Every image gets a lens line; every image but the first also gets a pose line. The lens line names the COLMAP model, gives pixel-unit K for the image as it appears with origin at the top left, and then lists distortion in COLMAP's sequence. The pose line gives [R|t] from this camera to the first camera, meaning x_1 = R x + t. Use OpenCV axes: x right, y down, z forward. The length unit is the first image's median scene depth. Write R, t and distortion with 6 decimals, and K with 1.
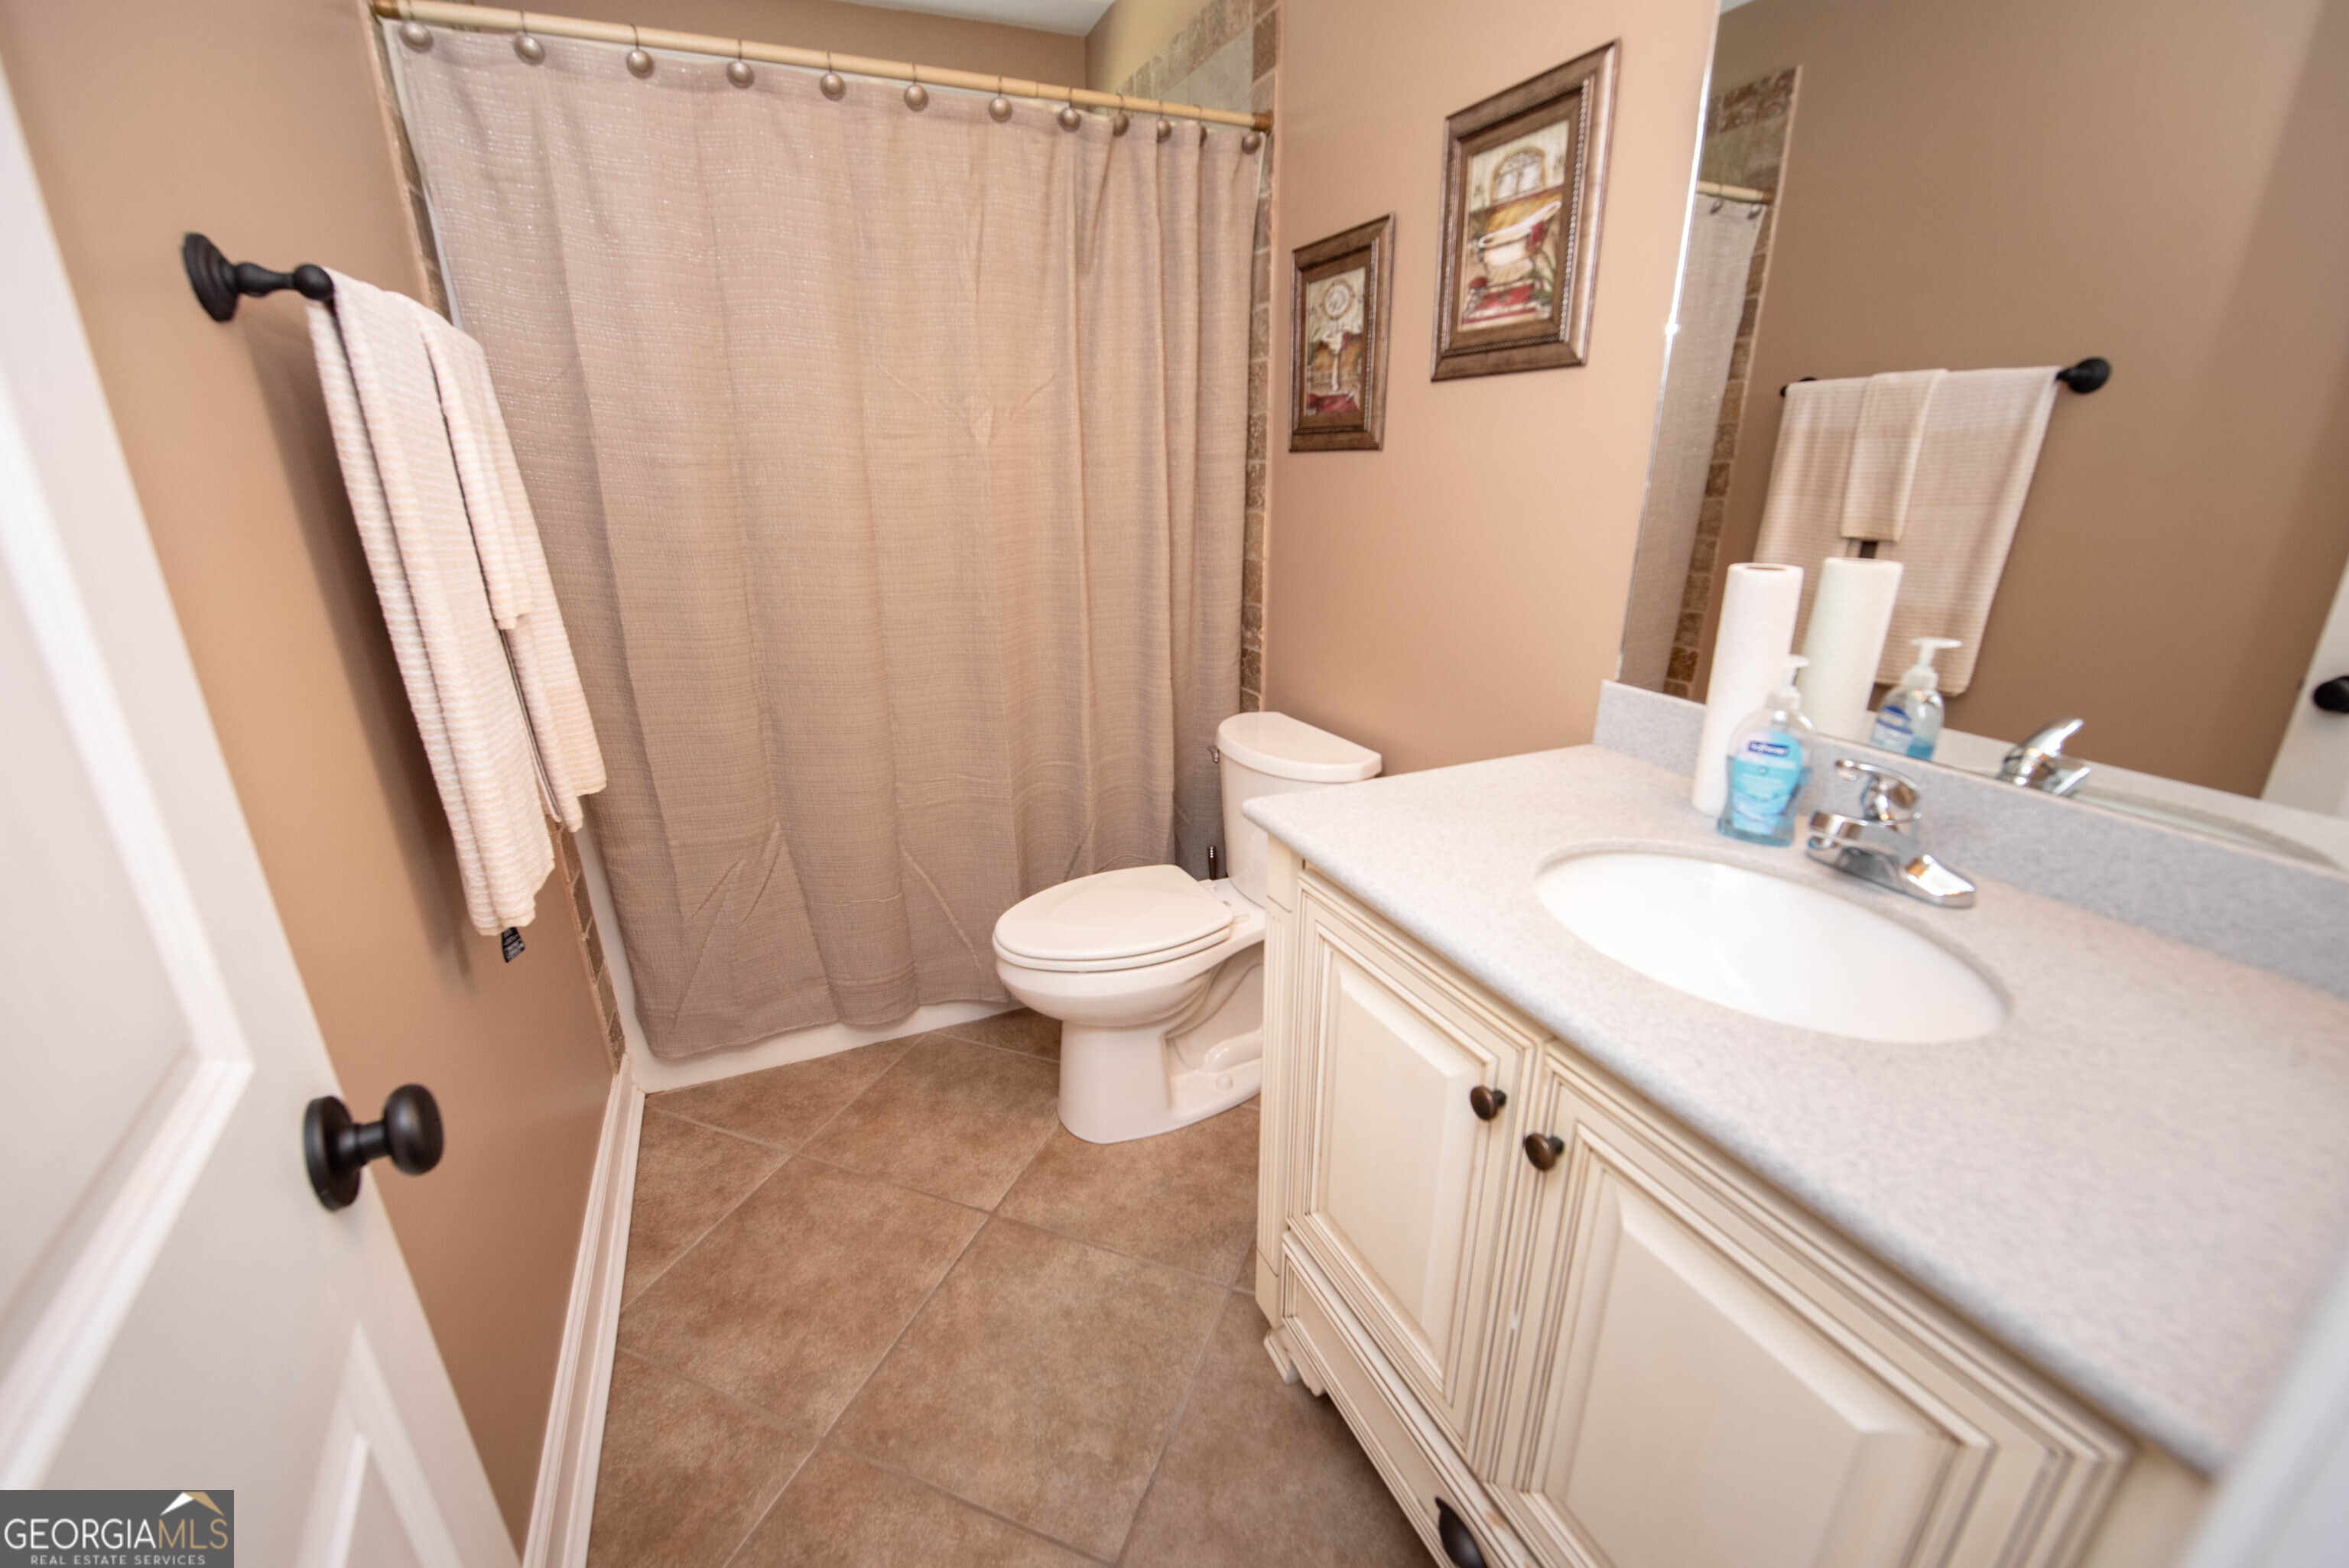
lens RADIAL K [[947.5, 0, 1181.8], [0, 947.5, 800.4], [0, 0, 1]] dist [-0.018706, -0.000925]
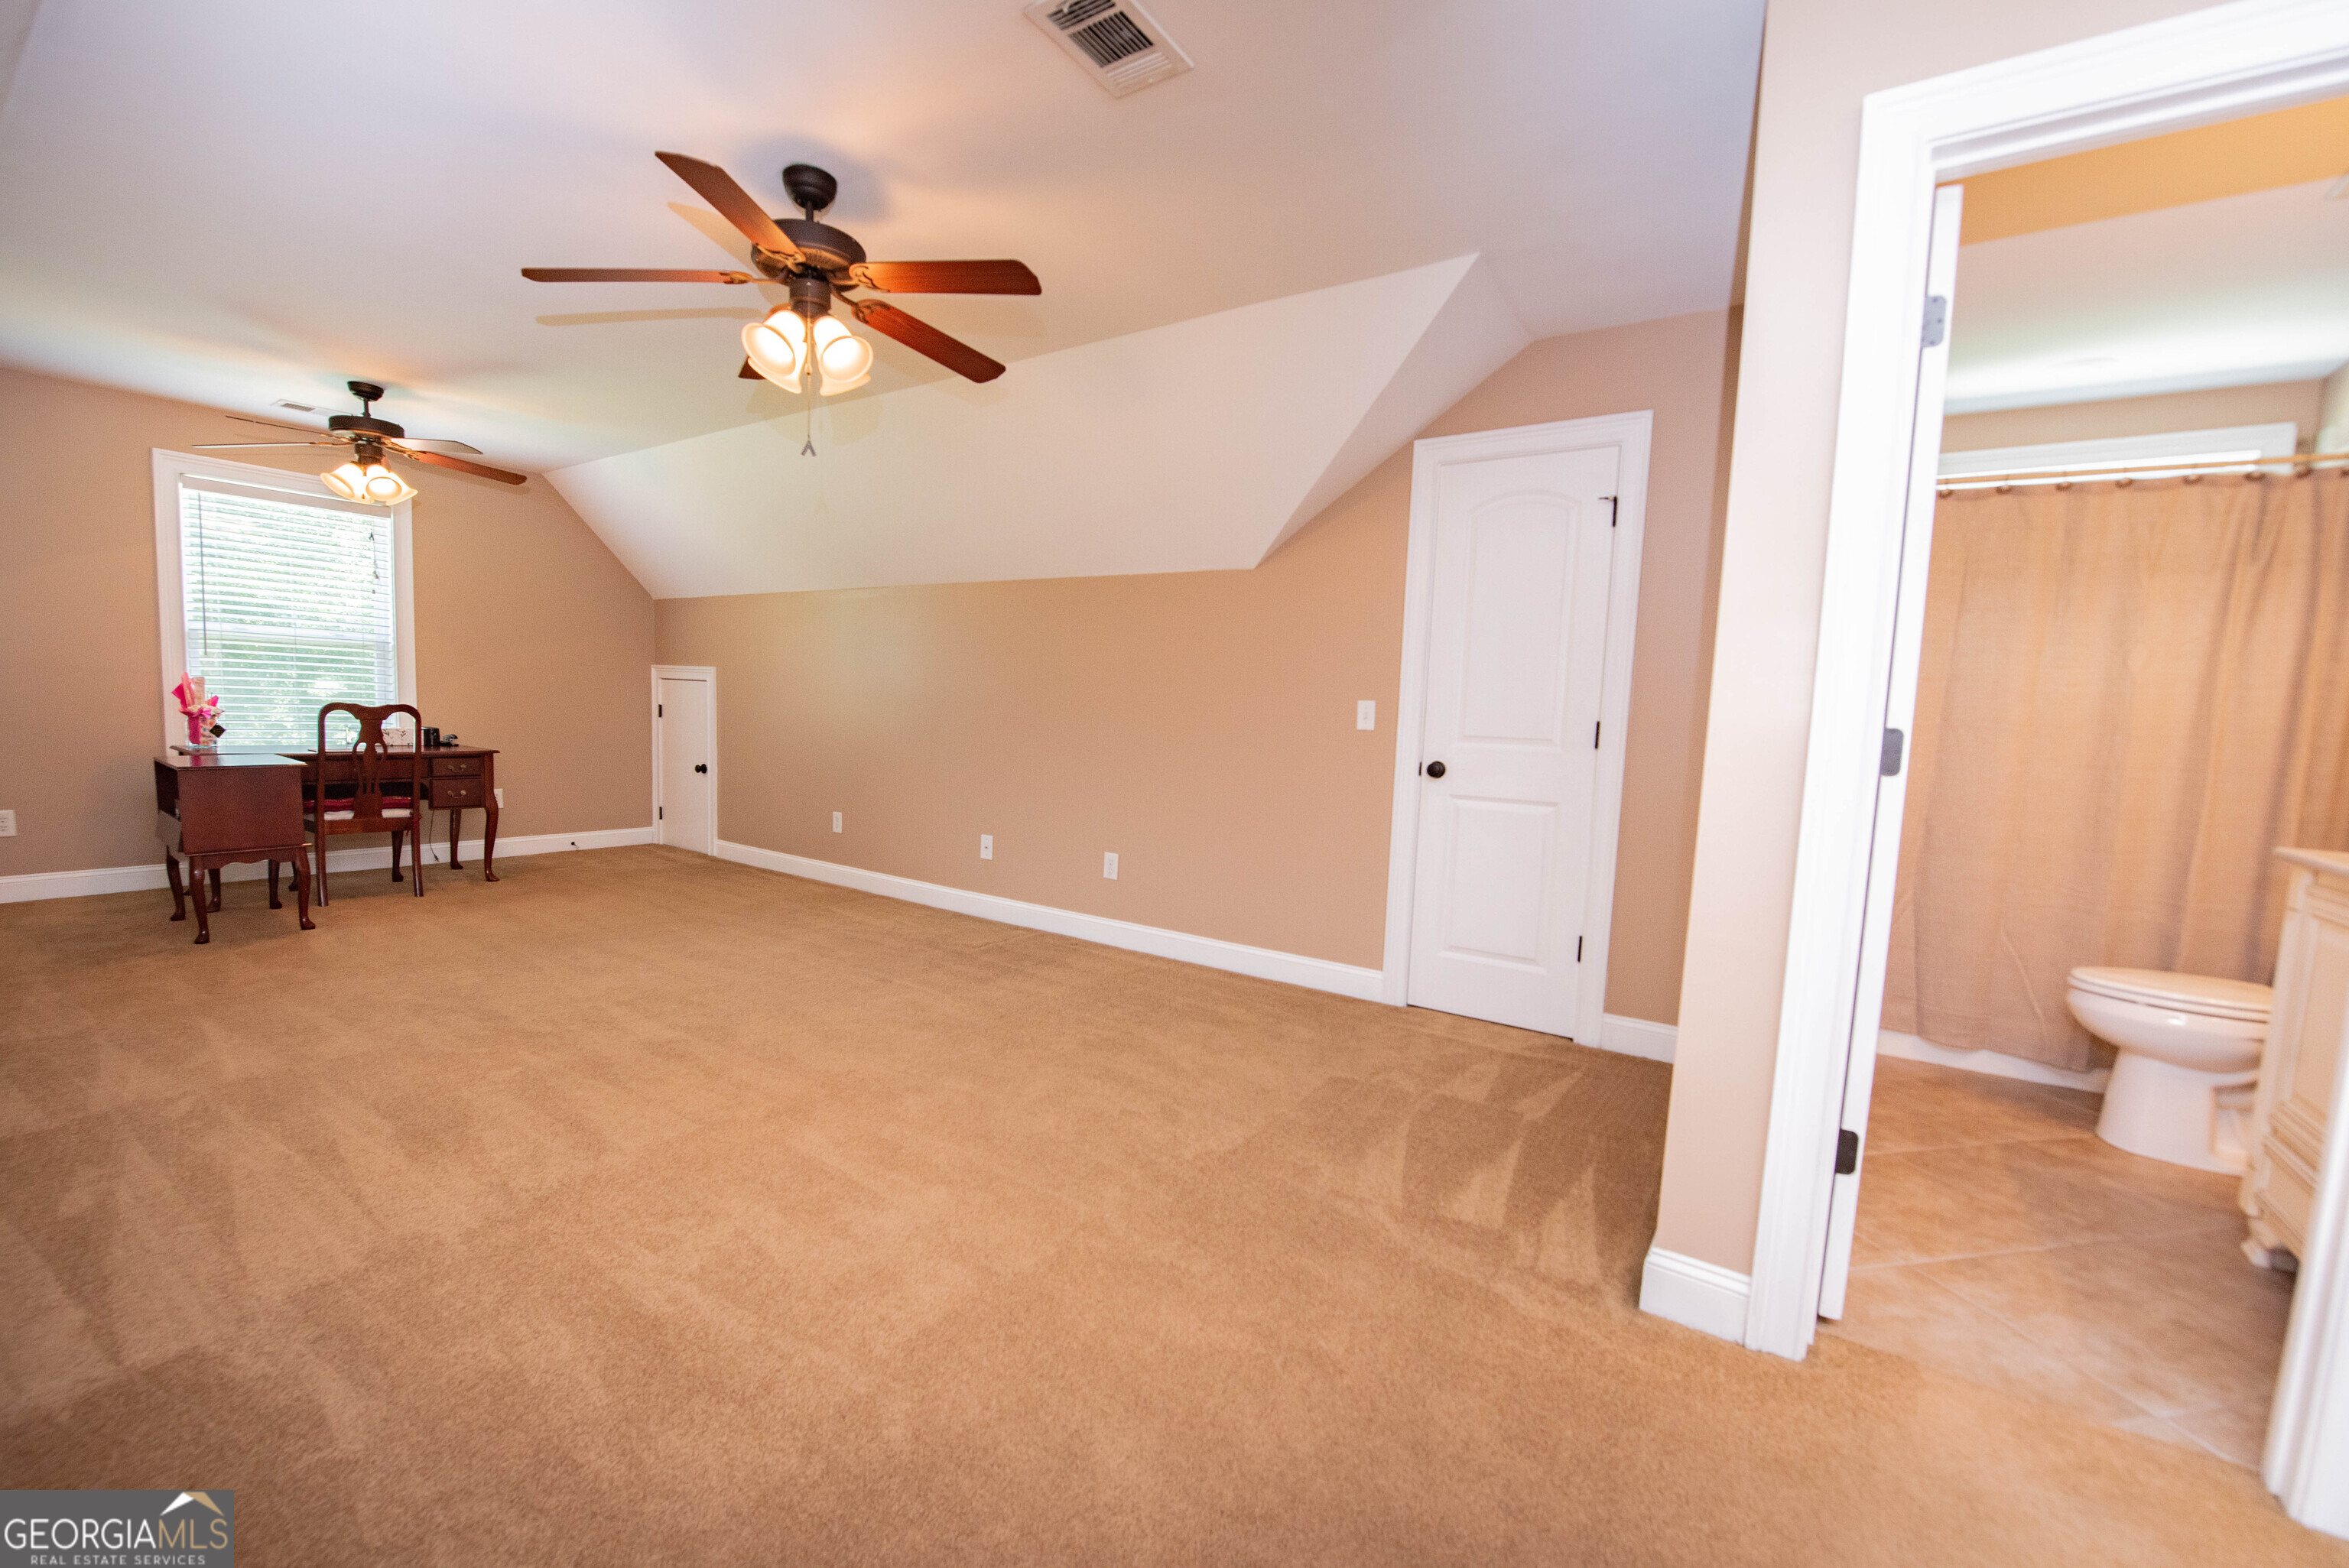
lens RADIAL K [[947.5, 0, 1174.2], [0, 947.5, 795.9], [0, 0, 1]] dist [-0.018706, -0.000925]
pose [[0.525853, 0.110882, -0.843317, 0.605476], [-0.329539, 0.940591, -0.081813, 1.047517], [0.784145, 0.320928, 0.531152, -2.244675]]
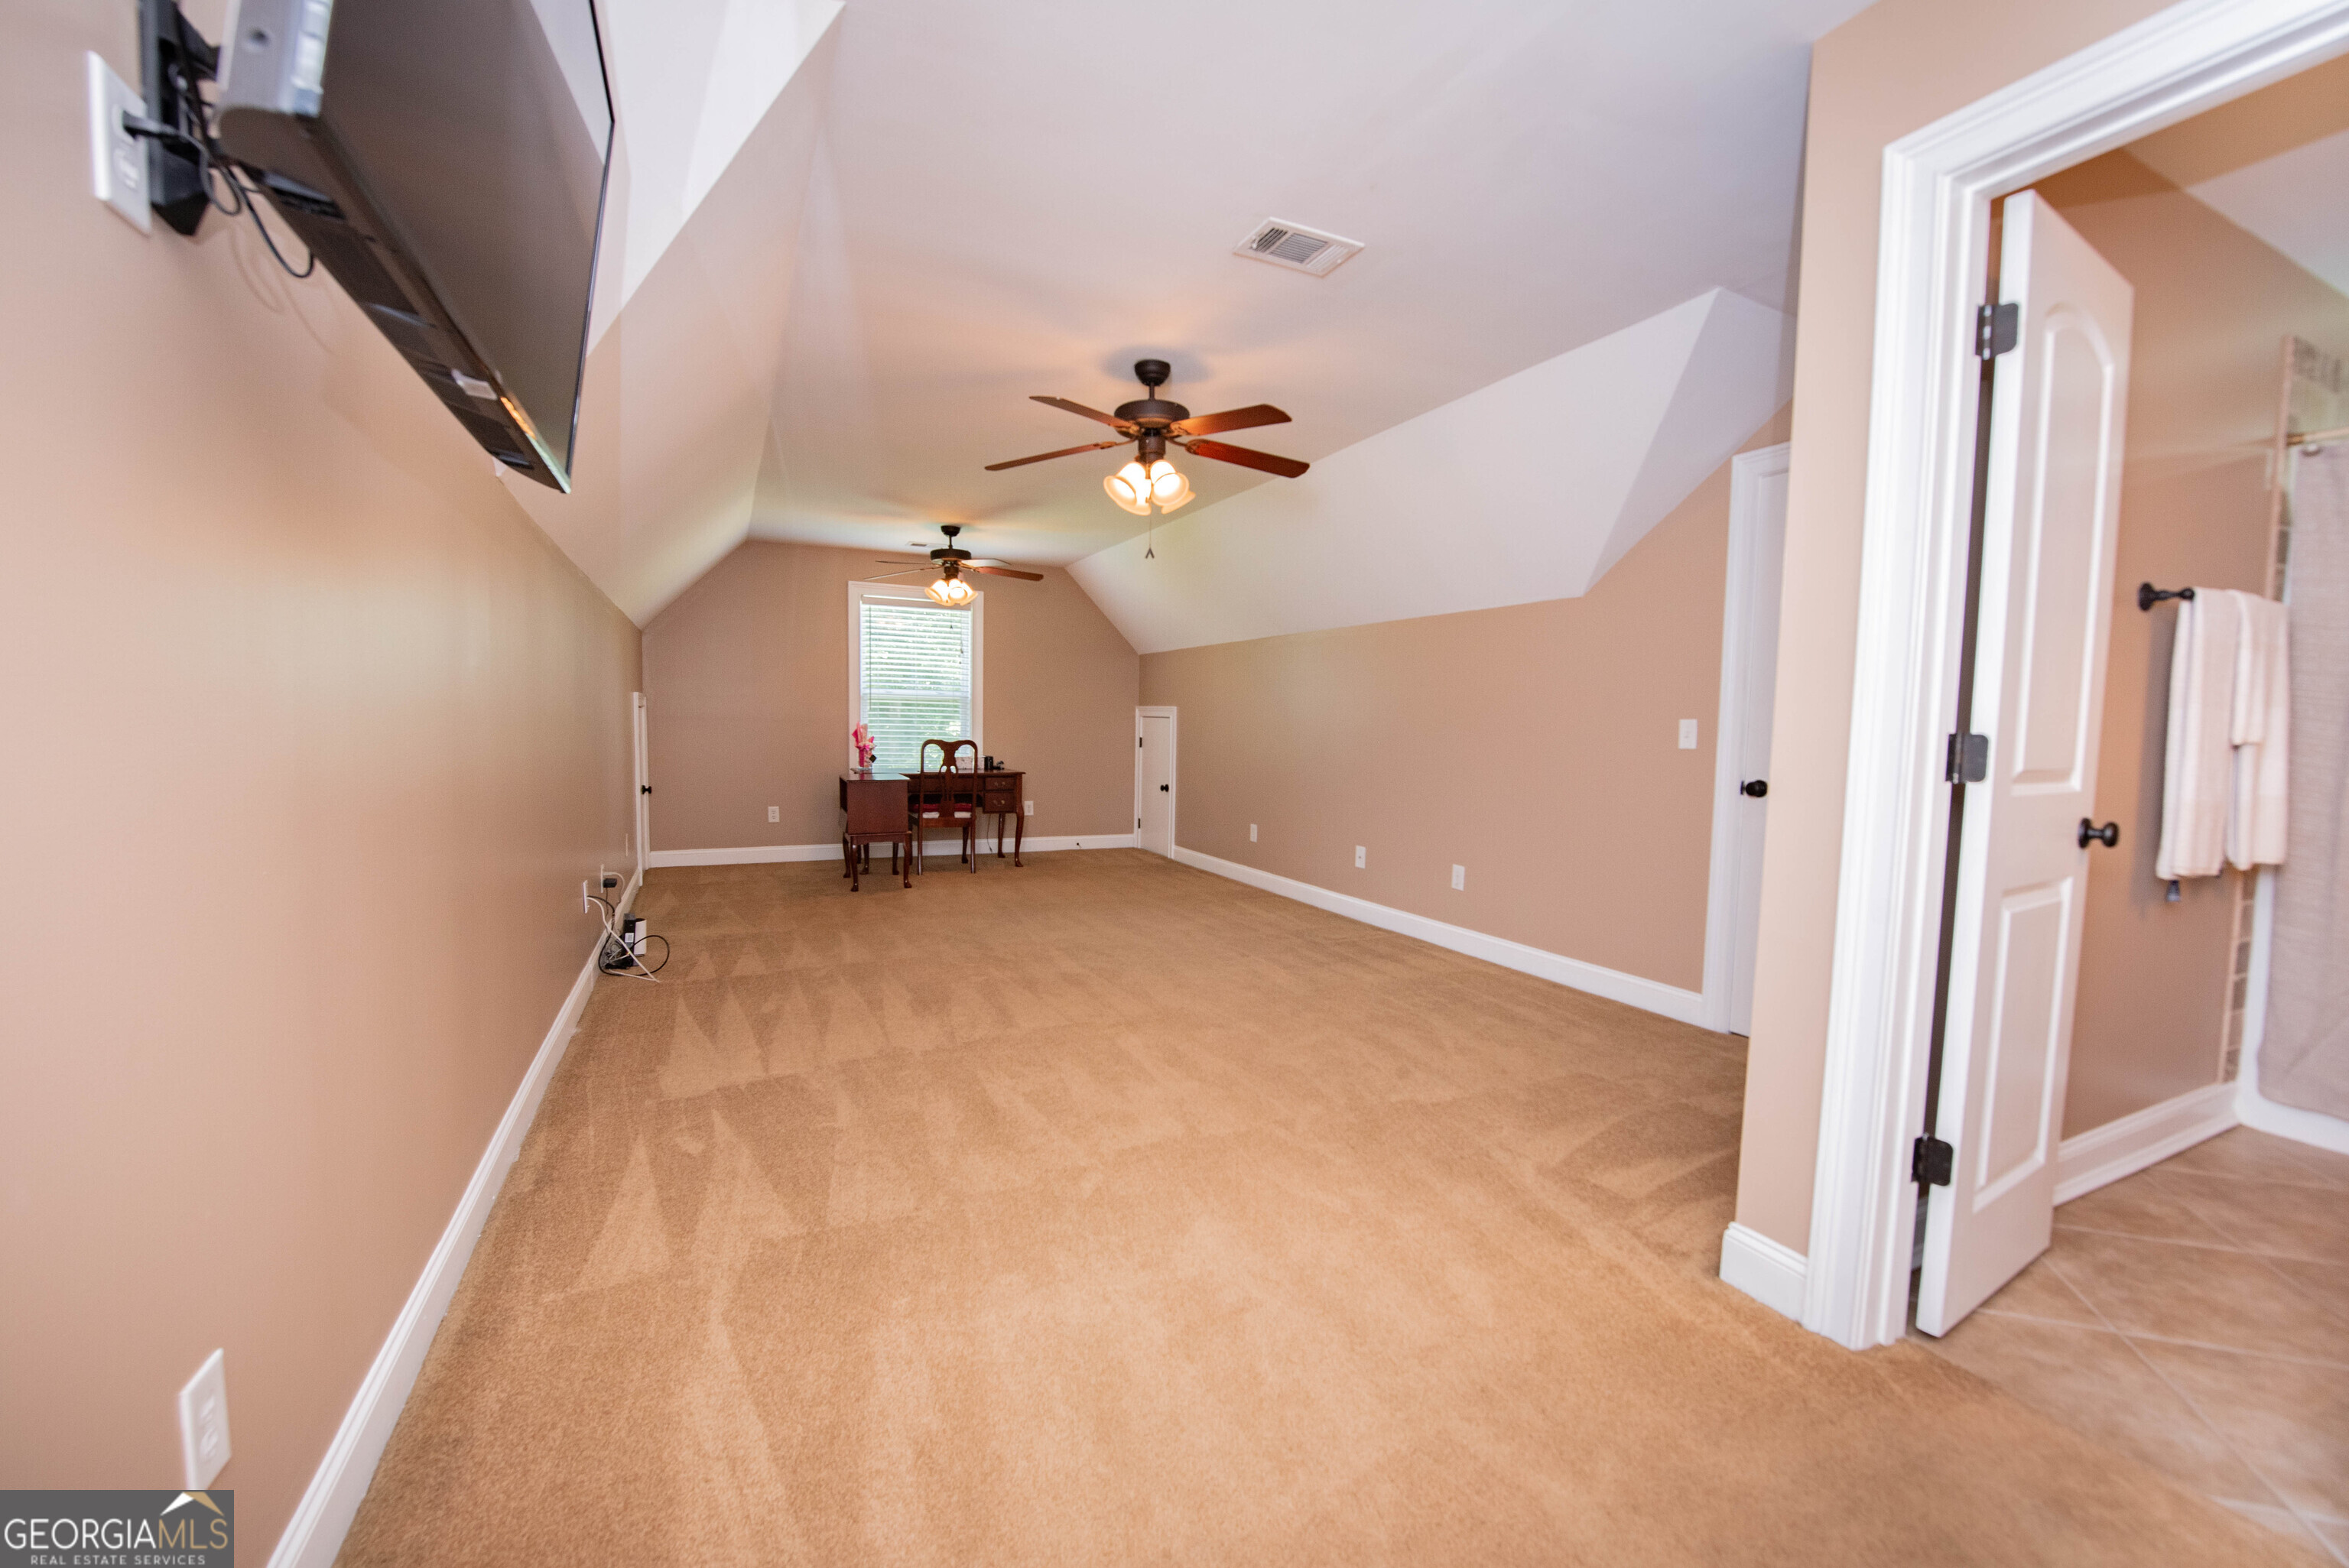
lens RADIAL K [[947.5, 0, 1165.3], [0, 947.5, 787.5], [0, 0, 1]] dist [-0.018706, -0.000925]
pose [[0.019314, 0.079132, -0.996677, 1.696203], [-0.352258, 0.933481, 0.067288, 0.817140], [0.935704, 0.349788, 0.045904, -1.675013]]
